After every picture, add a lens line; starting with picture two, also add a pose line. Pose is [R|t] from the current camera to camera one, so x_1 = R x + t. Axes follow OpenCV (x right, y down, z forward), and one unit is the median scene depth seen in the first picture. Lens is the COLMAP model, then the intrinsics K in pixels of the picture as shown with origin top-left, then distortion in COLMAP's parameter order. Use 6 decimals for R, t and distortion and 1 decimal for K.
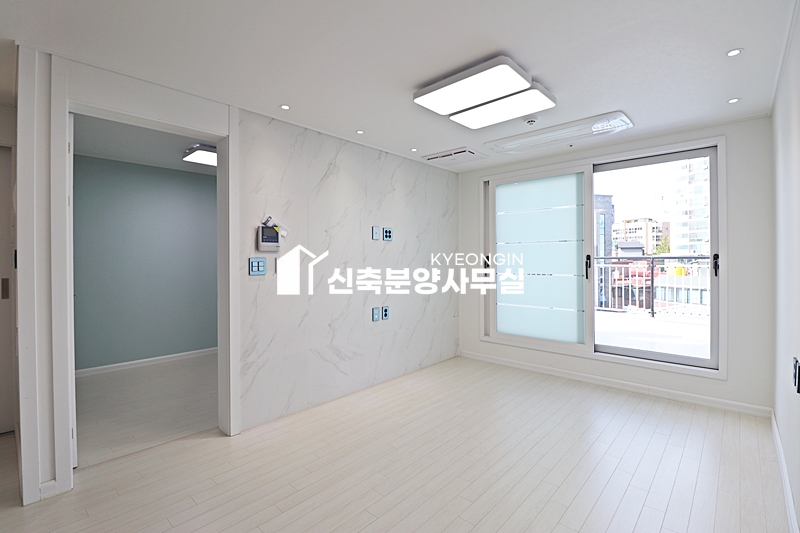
lens RADIAL K [[370.1, 0, 395.7], [0, 370.1, 264.0], [0, 0, 1]] dist [-0.019699, -0.000828]
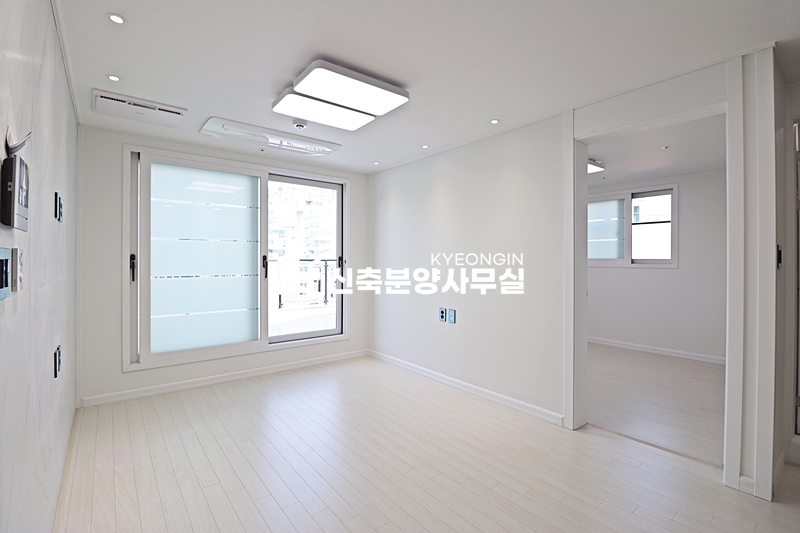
lens RADIAL K [[370.1, 0, 398.6], [0, 370.1, 261.6], [0, 0, 1]] dist [-0.019699, -0.000828]
pose [[0.130142, -0.000142, 0.991495, -0.516492], [0.008019, 0.999967, -0.000910, -0.002161], [-0.991463, 0.008069, 0.130139, 0.493241]]
